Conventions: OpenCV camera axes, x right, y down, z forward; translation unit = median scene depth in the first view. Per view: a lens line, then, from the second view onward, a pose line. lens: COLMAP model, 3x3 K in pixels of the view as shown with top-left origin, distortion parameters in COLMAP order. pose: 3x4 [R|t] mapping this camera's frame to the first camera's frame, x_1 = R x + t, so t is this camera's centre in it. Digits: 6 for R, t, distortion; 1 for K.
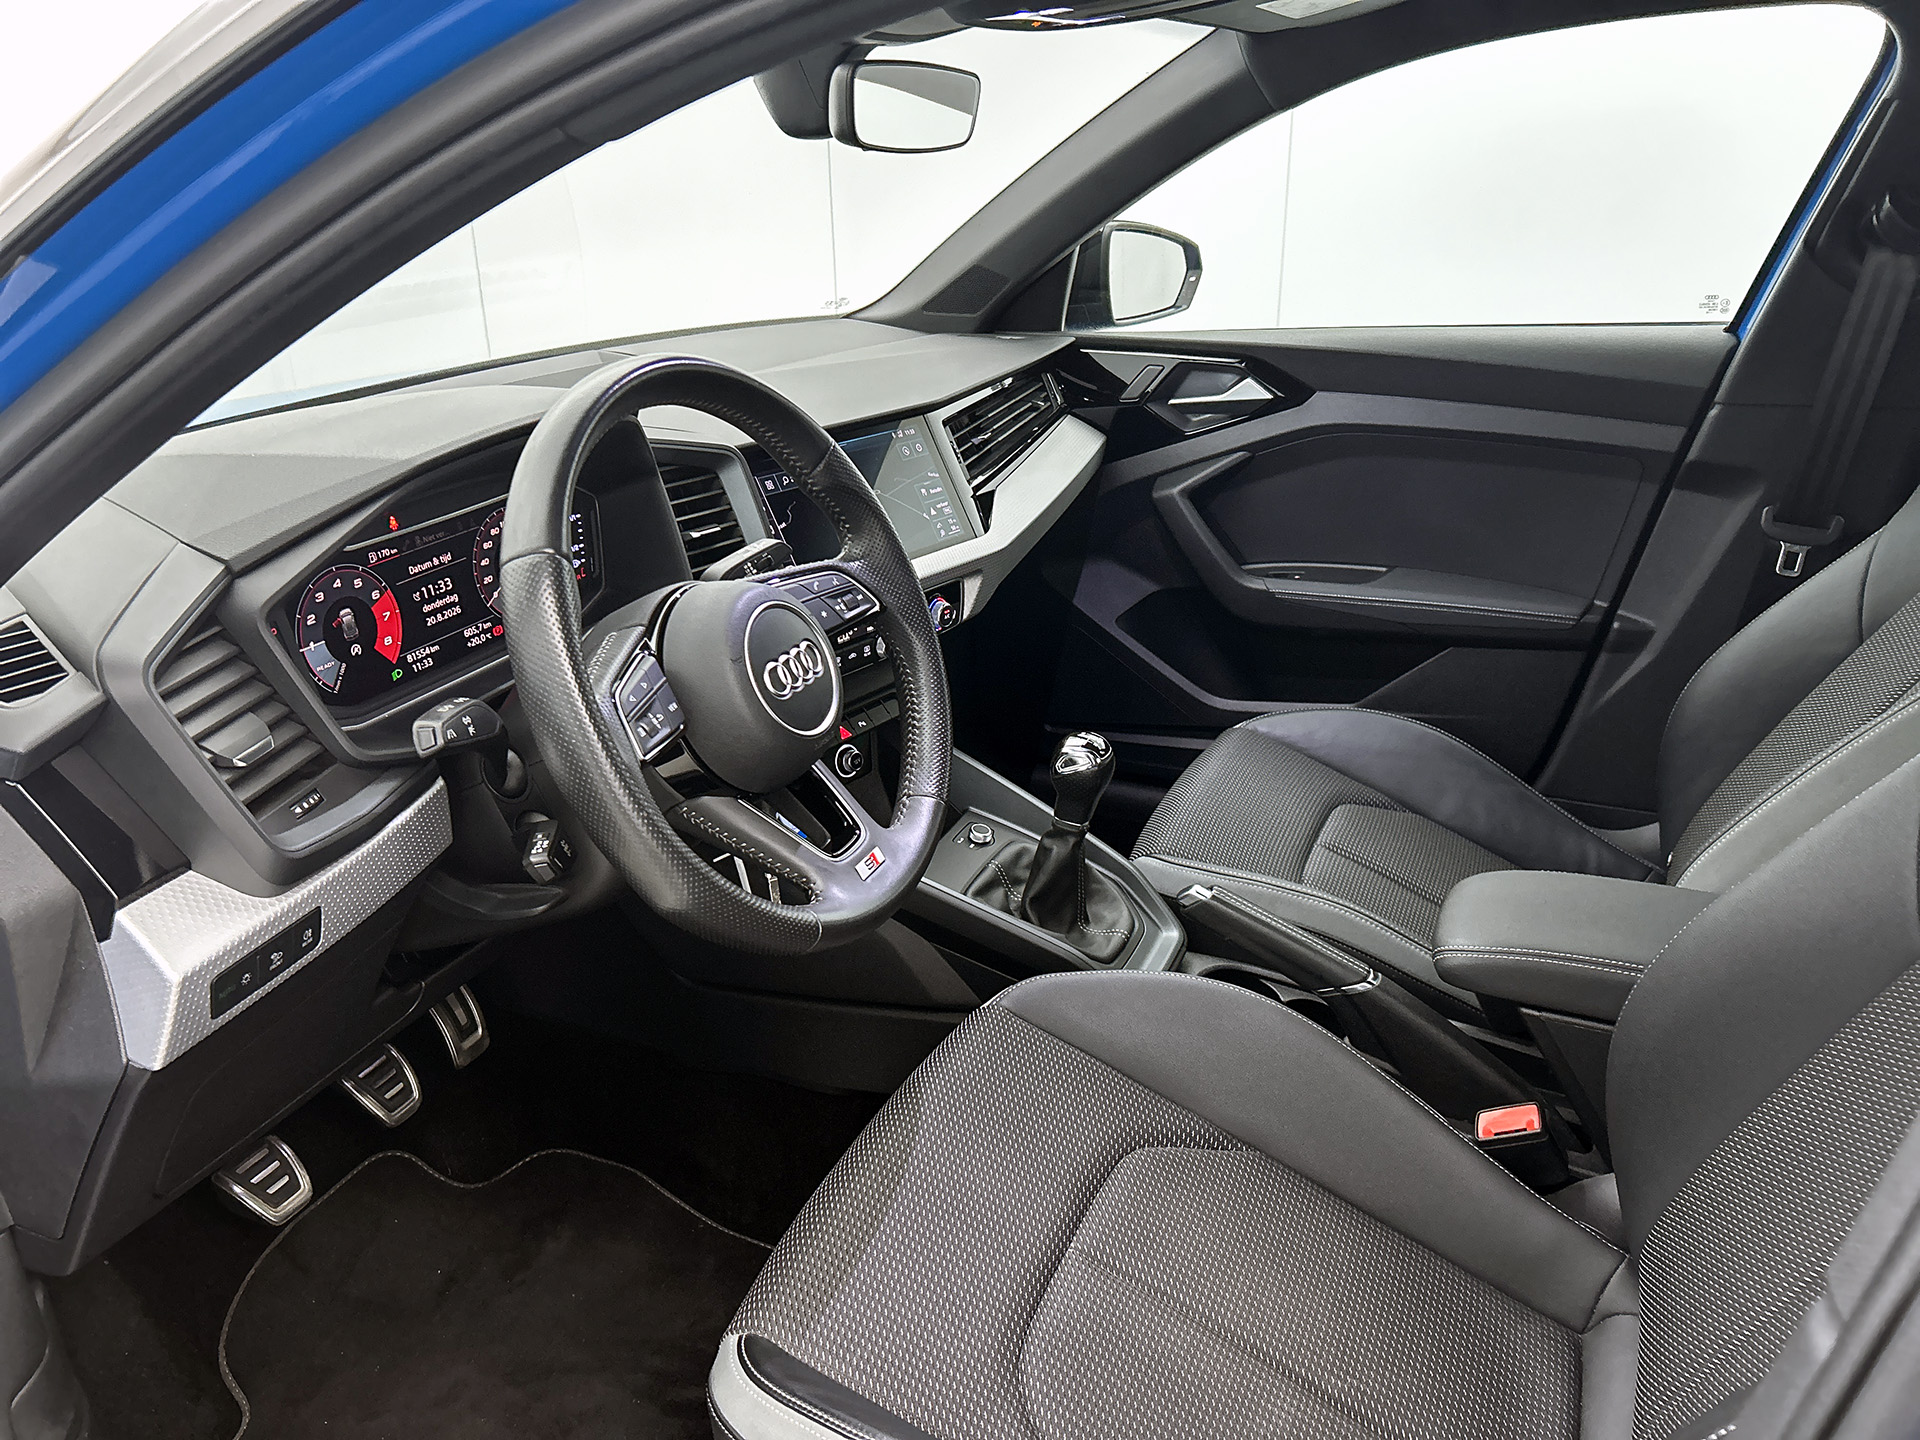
lens RADIAL K [[1441.8, 0, 960.0], [0, 1441.8, 720.0], [0, 0, 1]] dist [0.051391, -0.080481]
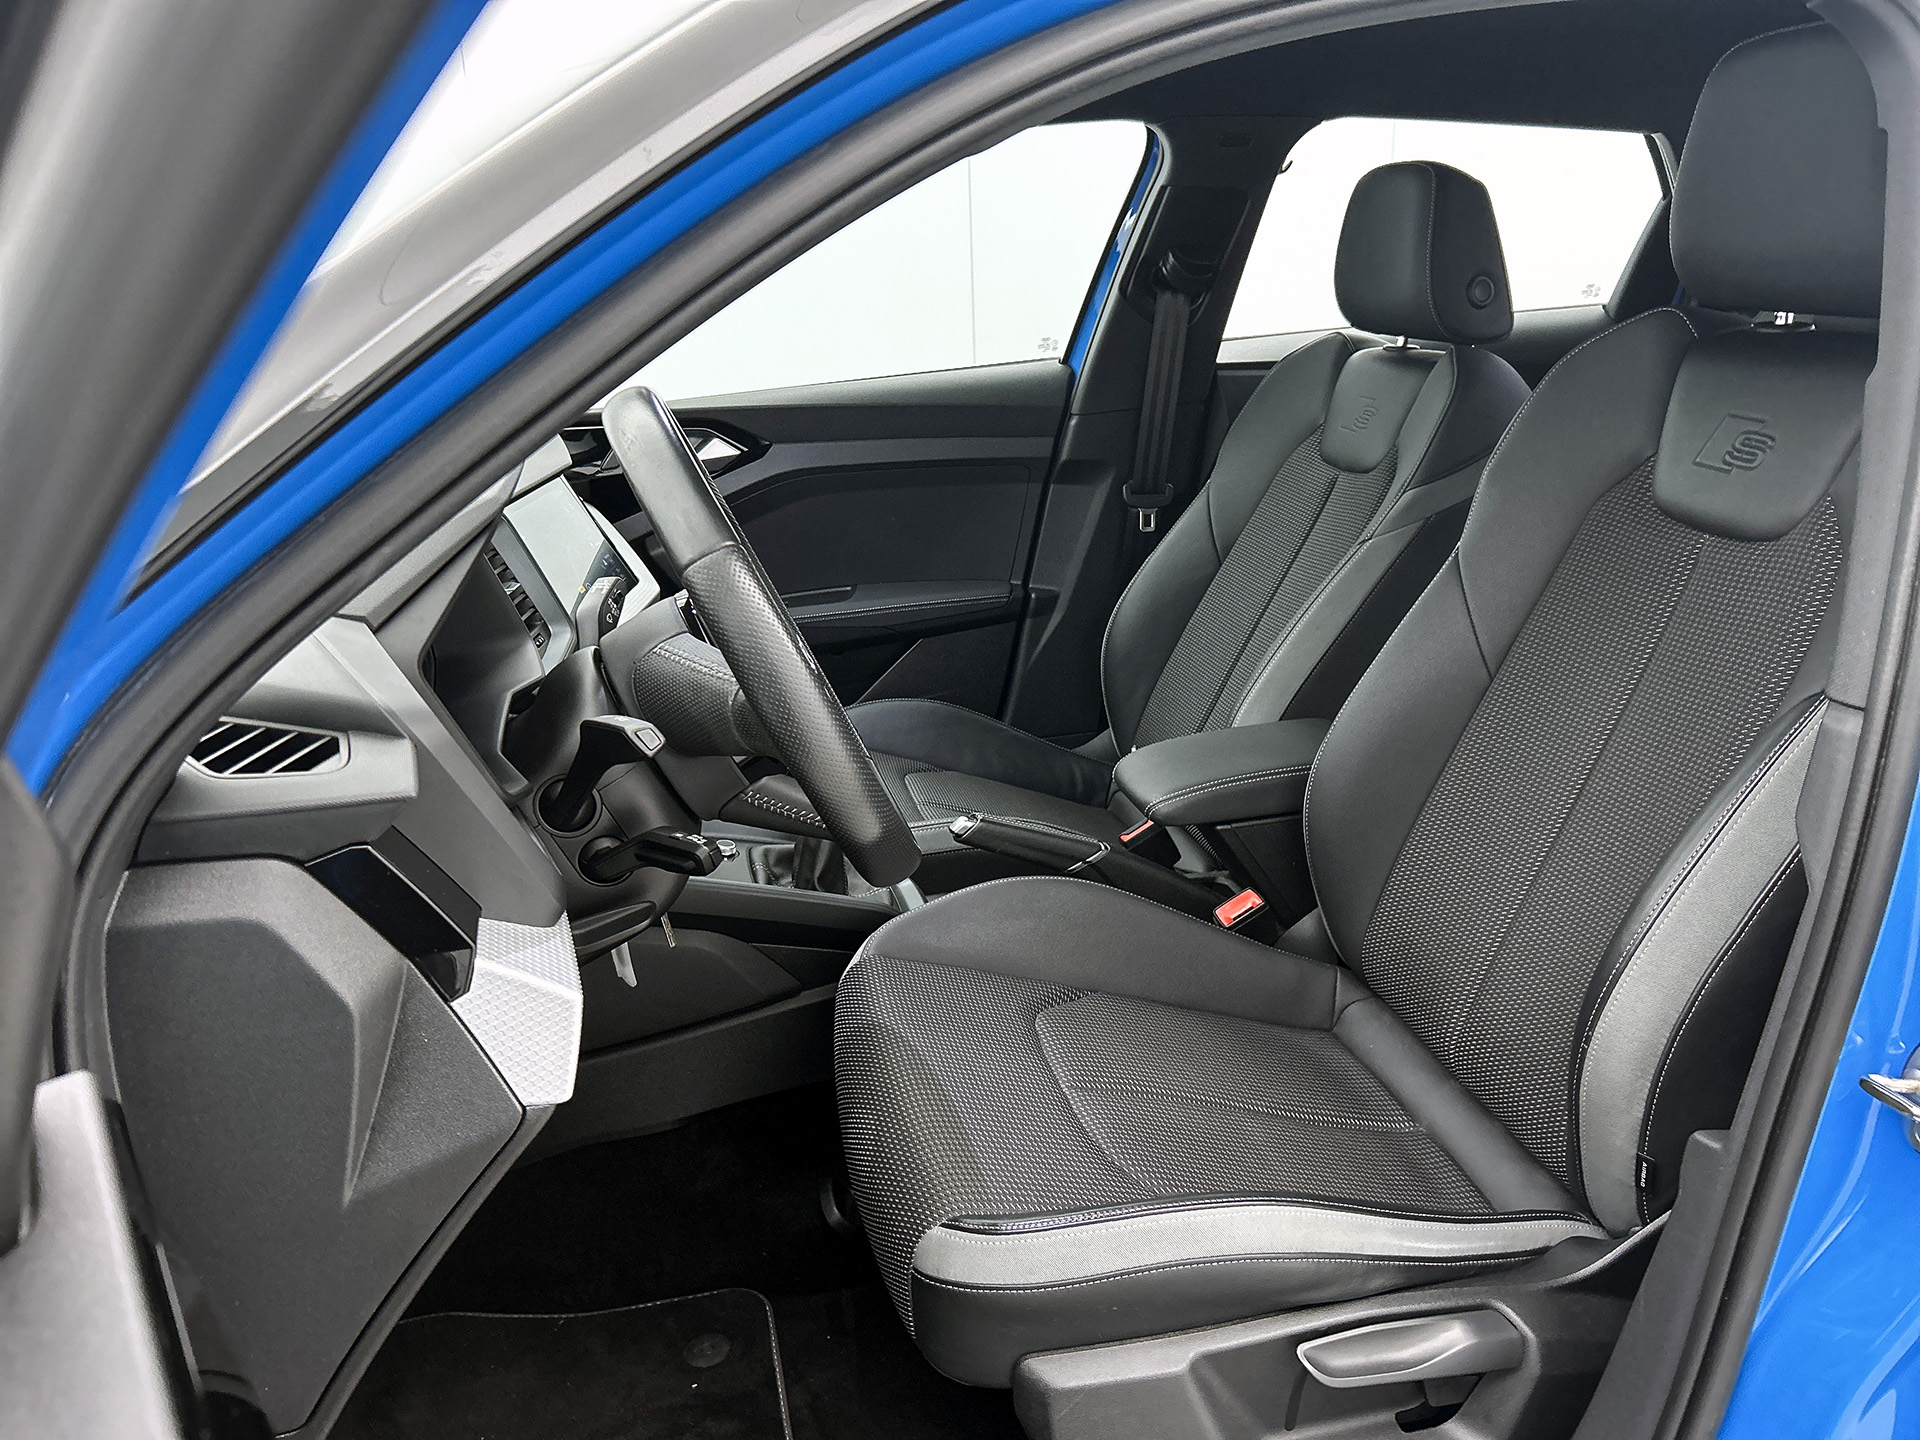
lens RADIAL K [[1441.8, 0, 960.0], [0, 1441.8, 720.0], [0, 0, 1]] dist [0.051391, -0.080481]
pose [[0.790242, -0.208228, 0.576332, -0.383762], [0.255656, 0.966767, -0.001253, 0.028220], [-0.556918, 0.148333, 0.817214, 0.009788]]
